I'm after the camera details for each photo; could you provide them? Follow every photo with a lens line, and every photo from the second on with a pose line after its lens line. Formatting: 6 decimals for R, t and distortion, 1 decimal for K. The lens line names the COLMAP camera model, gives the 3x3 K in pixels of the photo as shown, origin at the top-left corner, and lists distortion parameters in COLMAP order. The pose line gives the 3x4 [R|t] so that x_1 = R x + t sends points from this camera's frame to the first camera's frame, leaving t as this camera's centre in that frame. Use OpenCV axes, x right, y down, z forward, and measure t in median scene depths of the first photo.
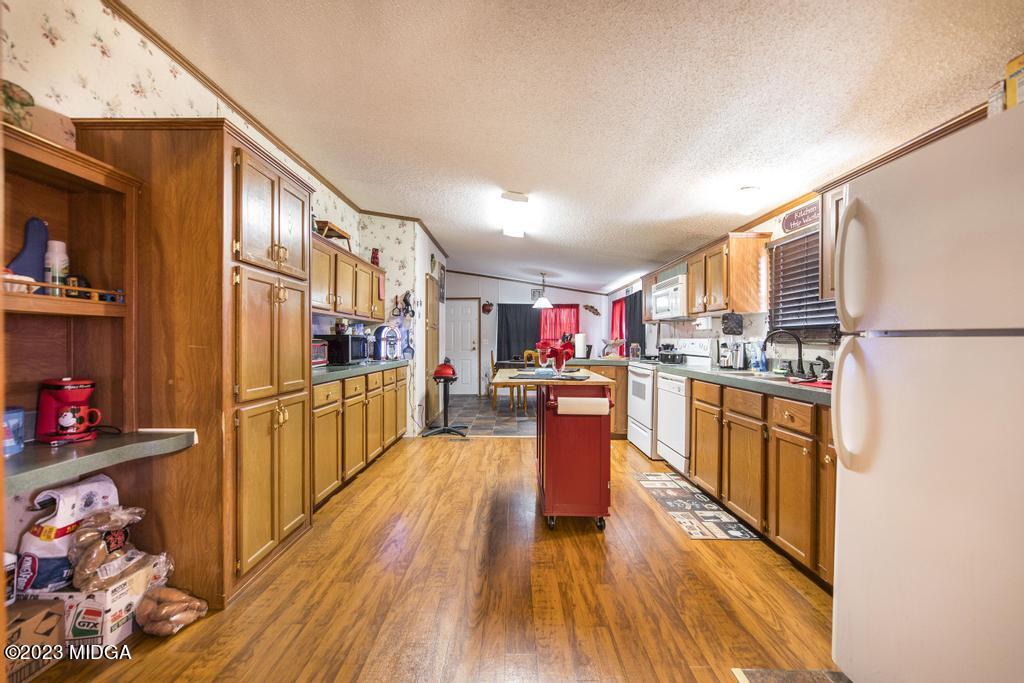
lens RADIAL K [[405.6, 0, 510.9], [0, 405.6, 343.5], [0, 0, 1]] dist [-0.003743, -0.000466]
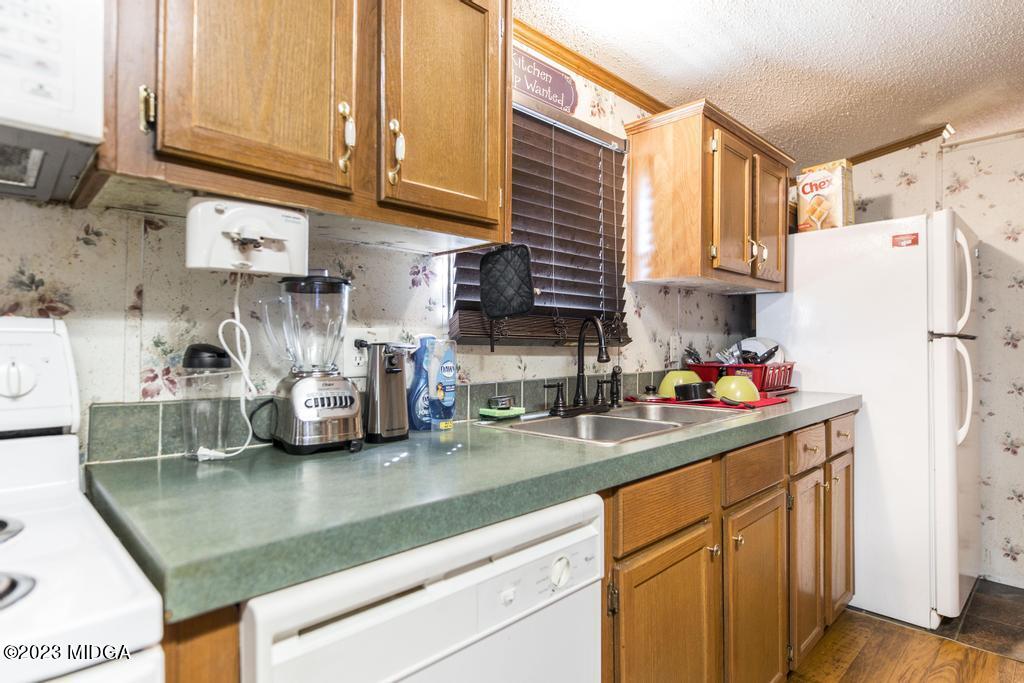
lens RADIAL K [[540.9, 0, 512.0], [0, 540.9, 343.2], [0, 0, 1]] dist [-0.004188, 0.002623]
pose [[-0.703427, -0.002096, 0.710764, 0.151127], [0.001912, 0.999986, 0.004841, -0.002713], [-0.710765, 0.004764, -0.703414, 0.761768]]
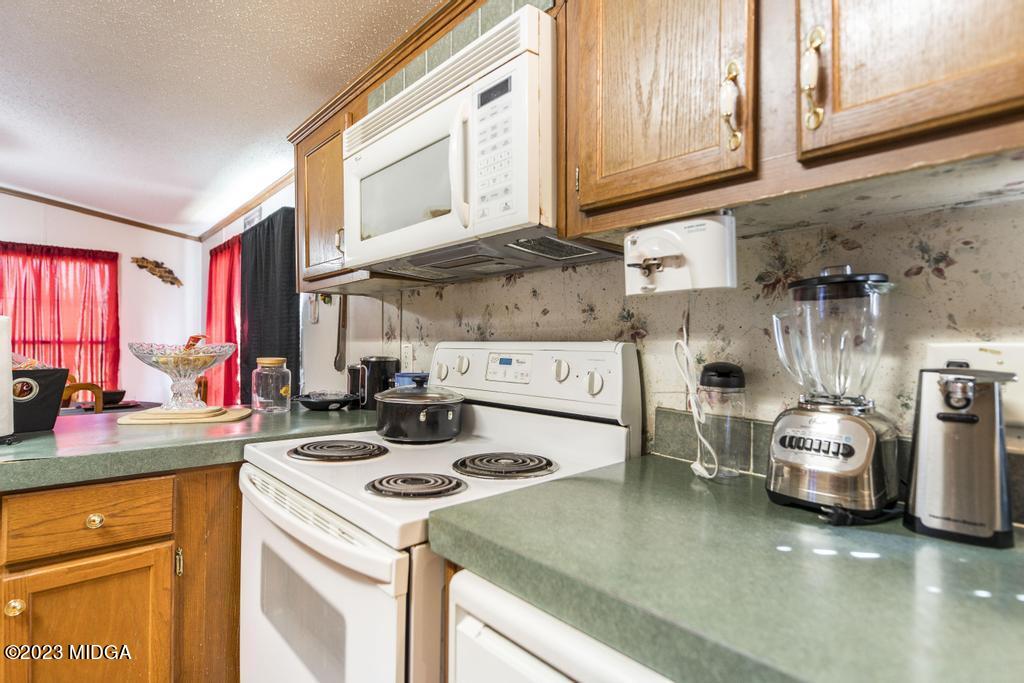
lens RADIAL K [[510.5, 0, 509.0], [0, 510.5, 345.0], [0, 0, 1]] dist [-0.002348, -0.000094]
pose [[0.736535, 0.000159, 0.676399, 0.185165], [0.002192, 0.999994, -0.002623, -0.007806], [-0.676396, 0.003415, 0.736530, 0.617749]]
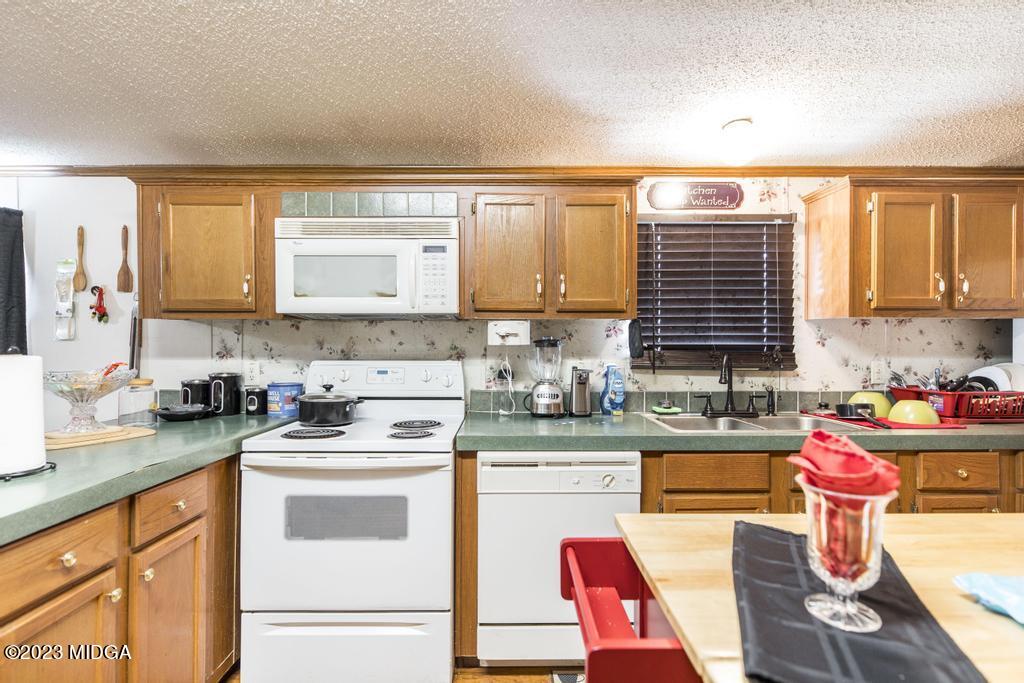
lens RADIAL K [[479.1, 0, 513.2], [0, 479.1, 343.9], [0, 0, 1]] dist [-0.001168, -0.000225]
pose [[-0.021283, -0.008780, 0.999735, -0.070892], [0.005786, 0.999944, 0.008905, -0.028768], [-0.999757, 0.005974, -0.021231, 0.704662]]
